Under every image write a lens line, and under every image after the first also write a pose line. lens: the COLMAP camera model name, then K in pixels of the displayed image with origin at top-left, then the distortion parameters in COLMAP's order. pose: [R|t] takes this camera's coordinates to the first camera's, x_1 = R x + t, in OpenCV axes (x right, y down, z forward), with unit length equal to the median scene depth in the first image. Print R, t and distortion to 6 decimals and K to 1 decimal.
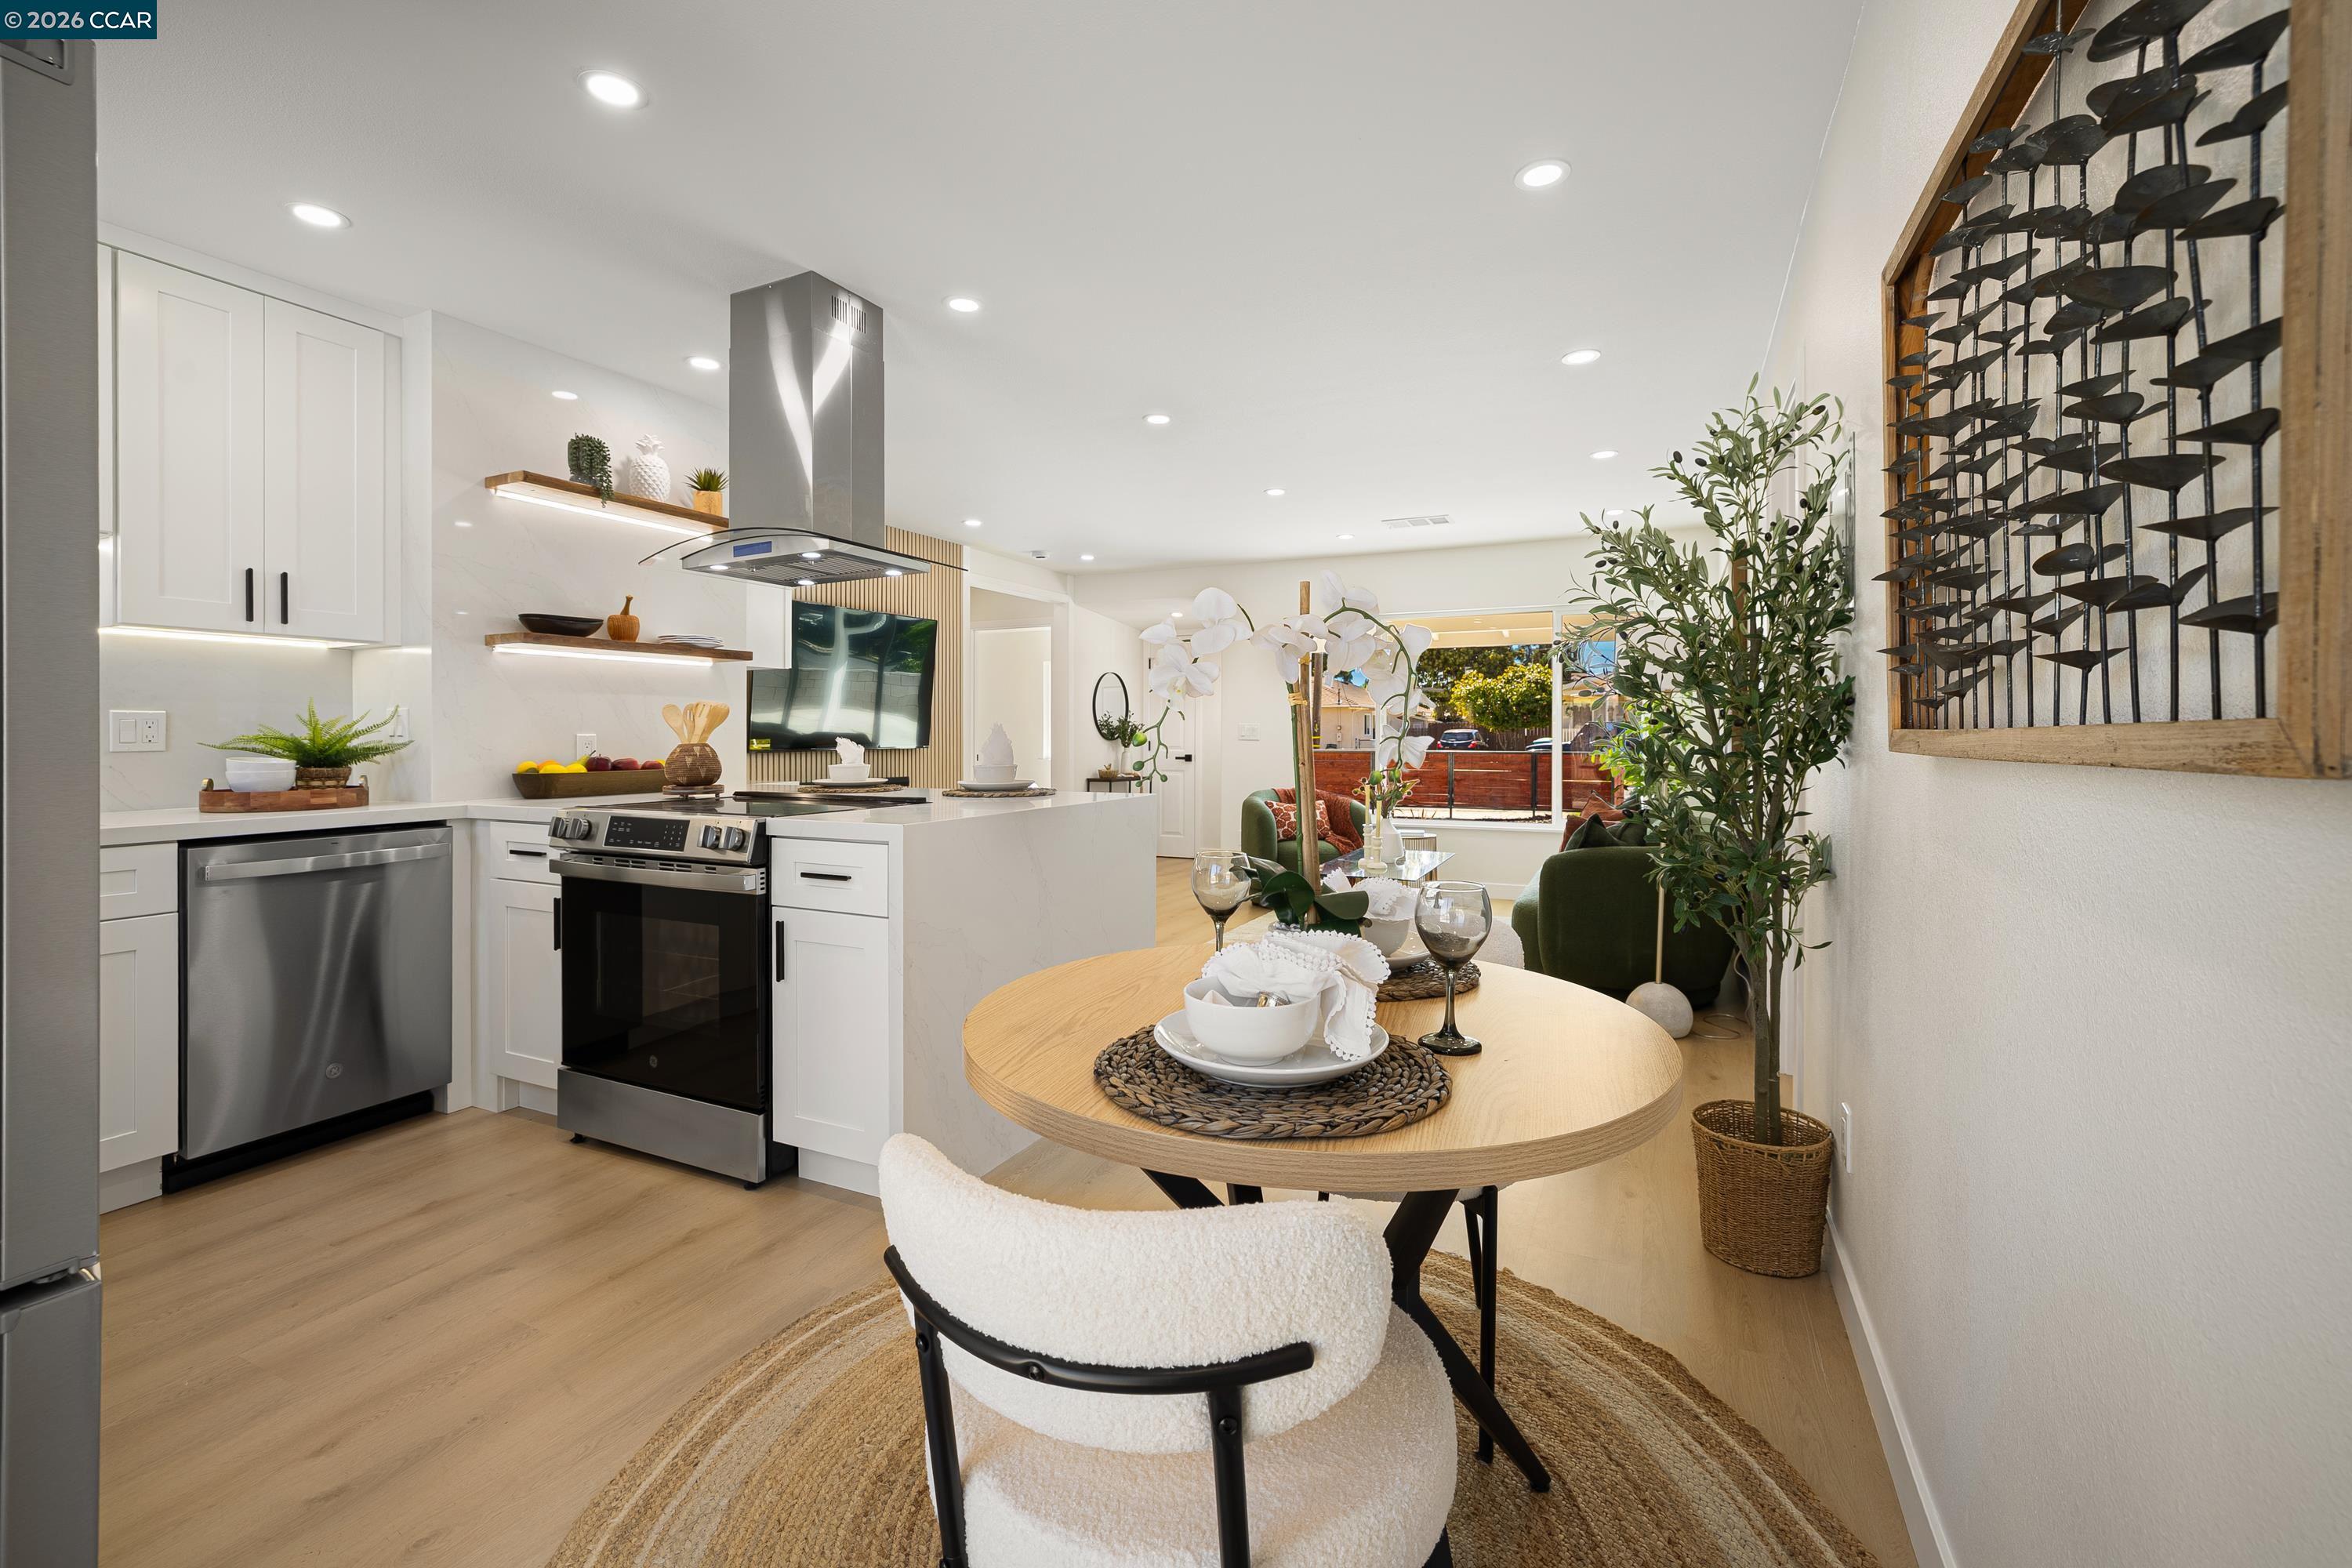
lens RADIAL K [[1035.0, 0, 1164.9], [0, 1035.0, 729.9], [0, 0, 1]] dist [0.000599, 0.000407]
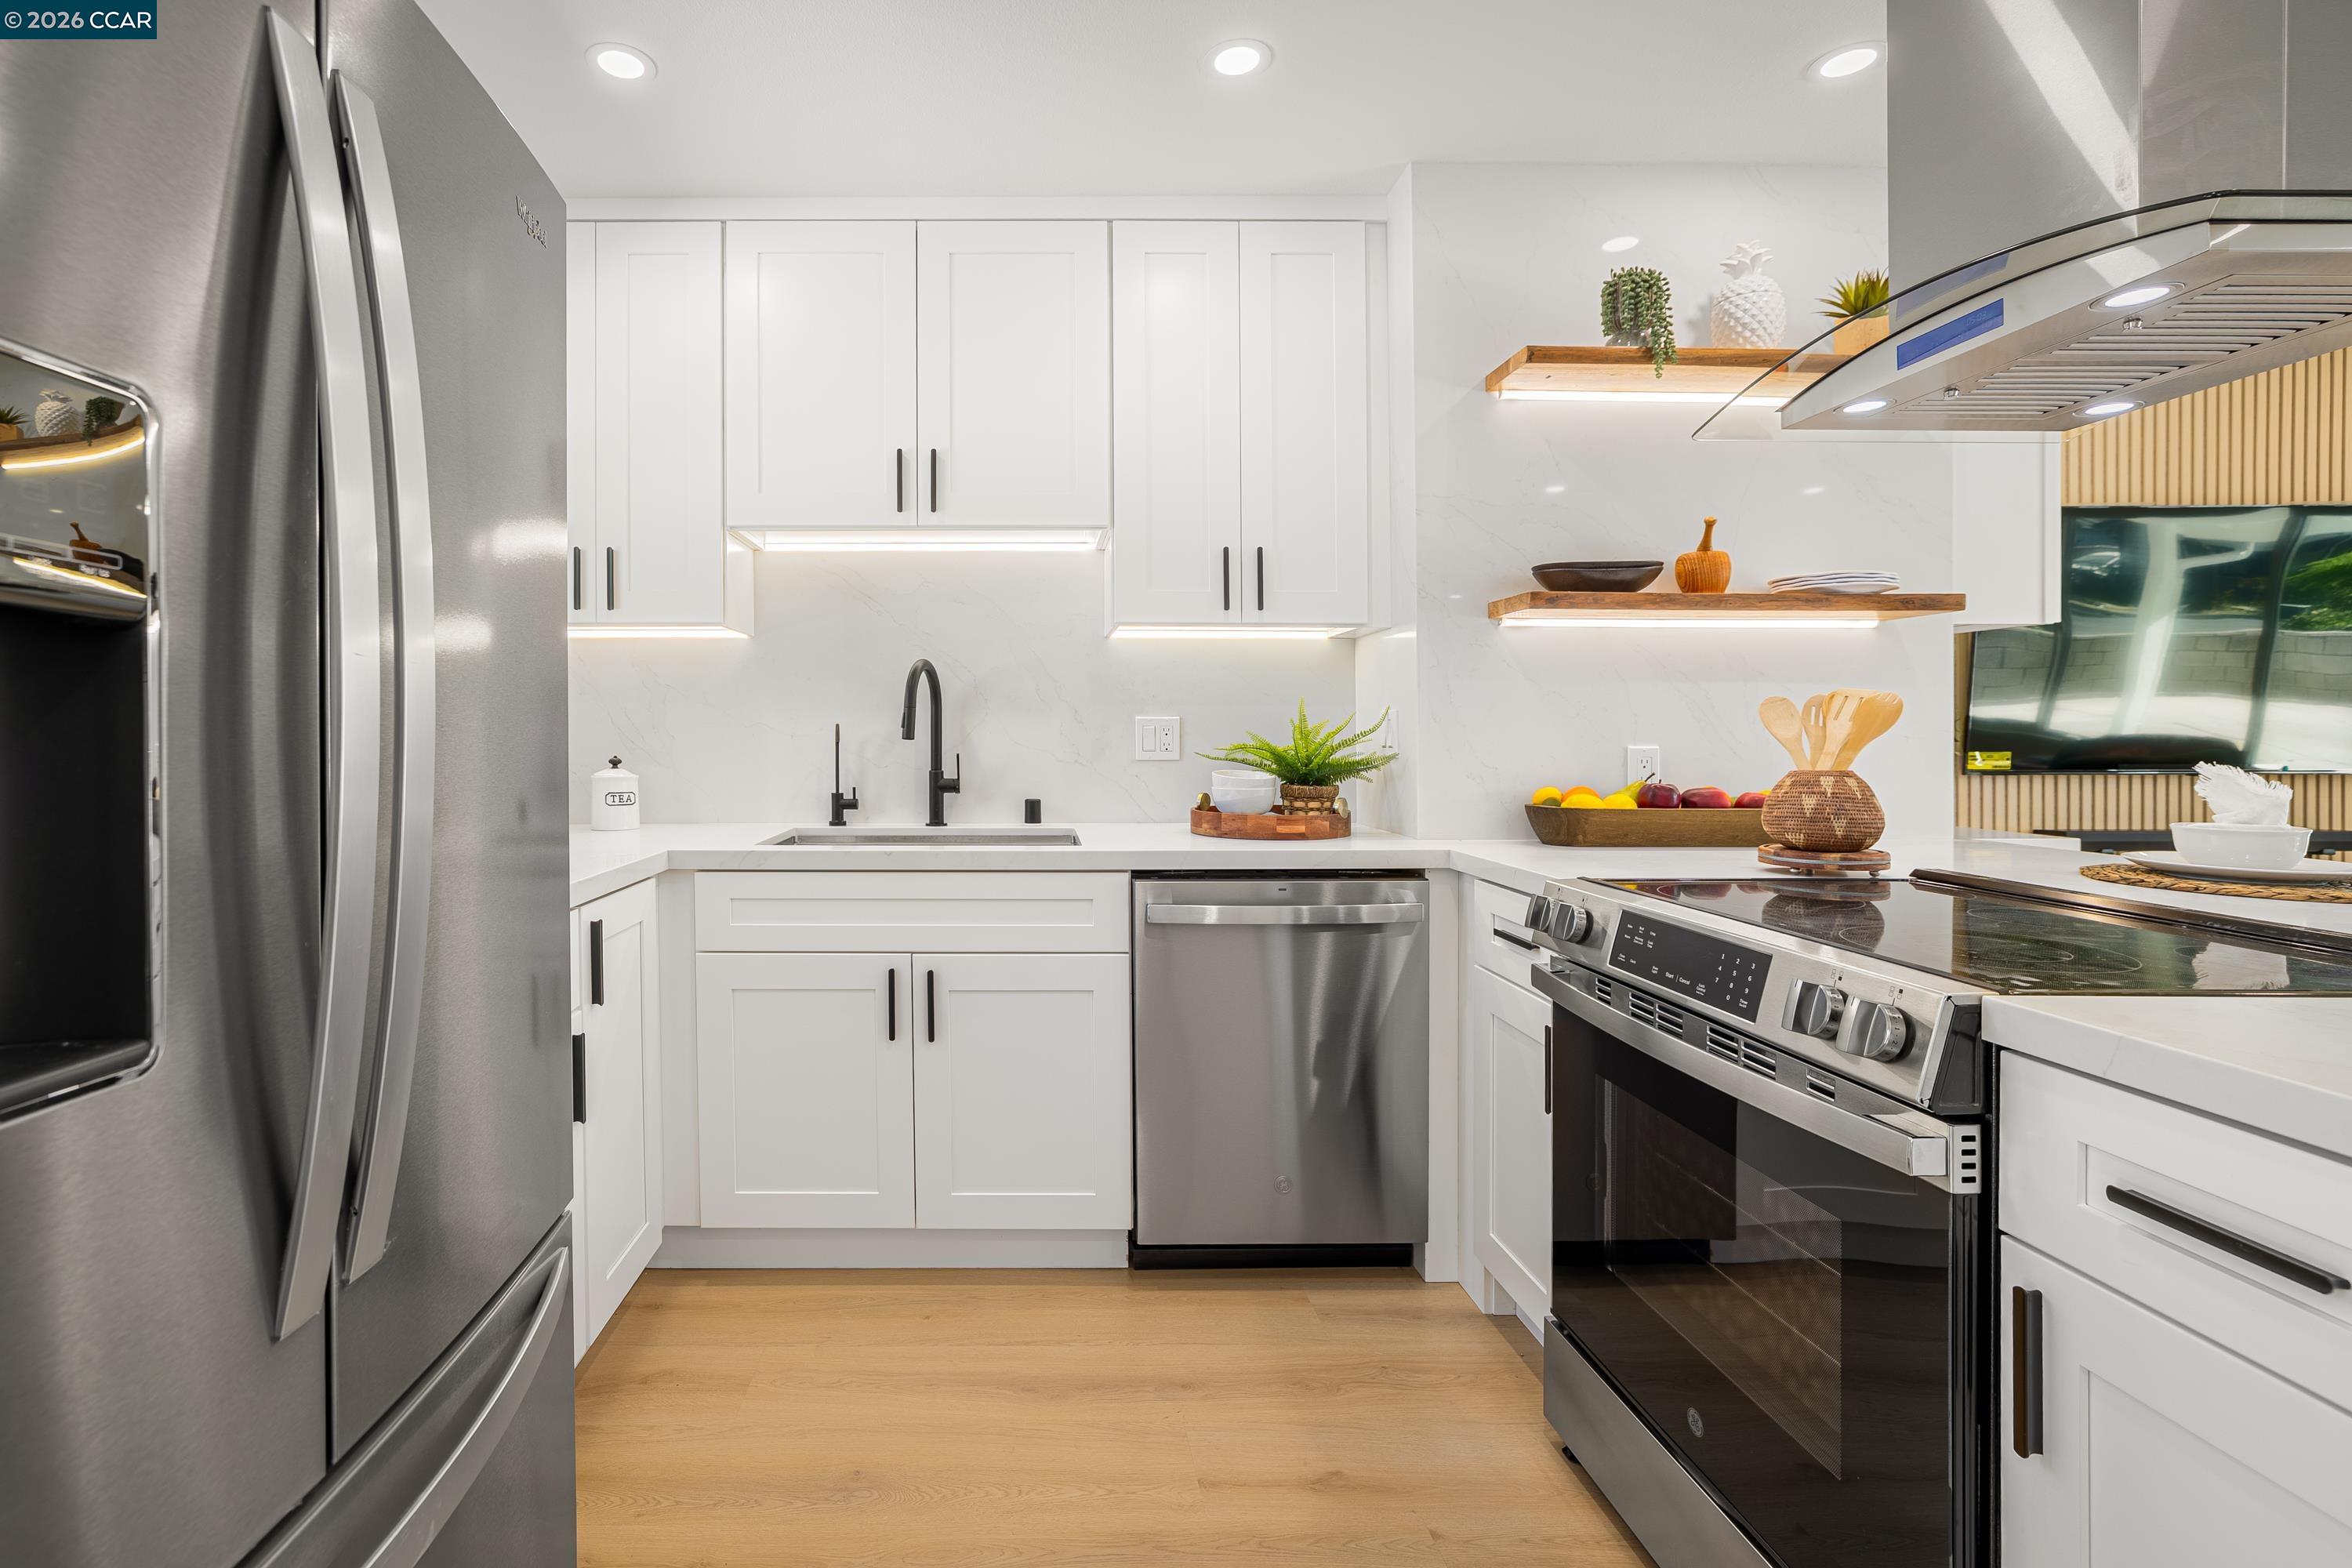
lens RADIAL K [[1073.7, 0, 1008.1], [0, 1073.7, 717.7], [0, 0, 1]] dist [-0.015501, 0.001038]
pose [[0.431310, -0.005272, -0.902188, -0.149278], [0.000203, 0.999983, -0.005746, -0.010718], [0.902204, 0.002296, 0.431304, 0.404080]]
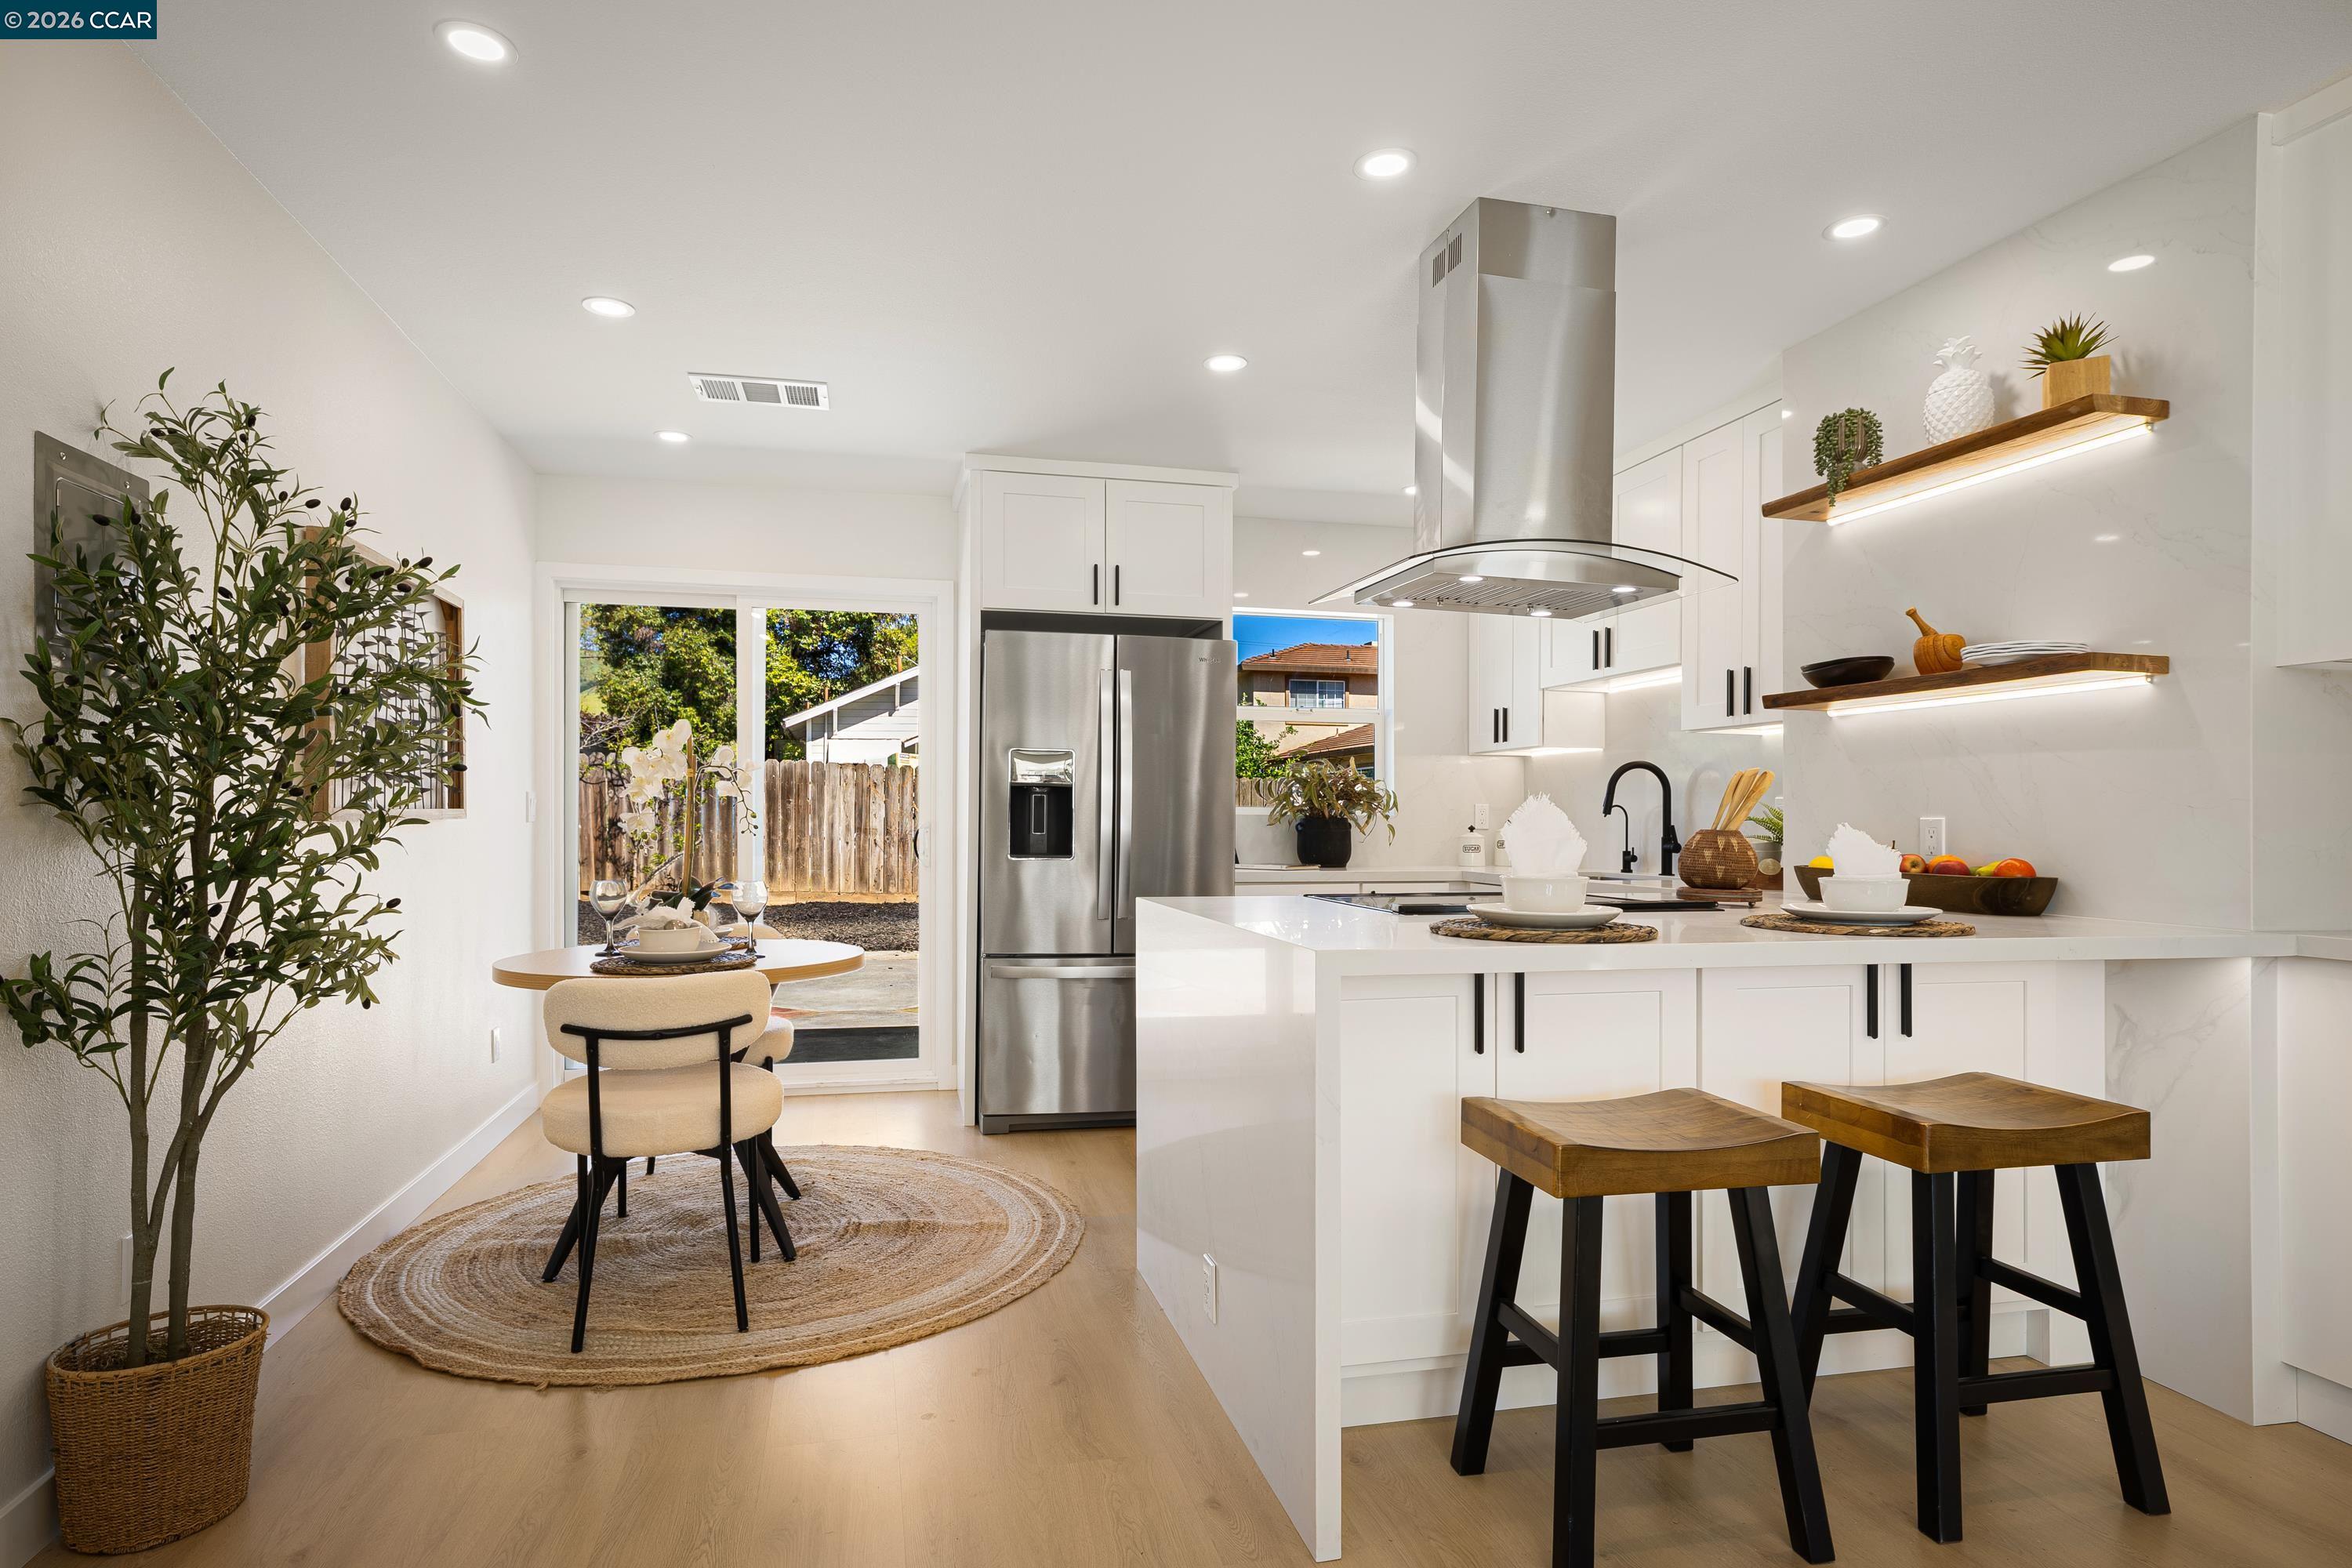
lens RADIAL K [[1279.3, 0, 1184.7], [0, 1279.3, 815.7], [0, 0, 1]] dist [0.003675, 0.001204]
pose [[-0.767190, 0.000901, -0.641419, 0.406309], [0.002101, 0.999997, -0.001109, 0.003157], [0.641416, -0.002199, -0.767190, 1.481042]]
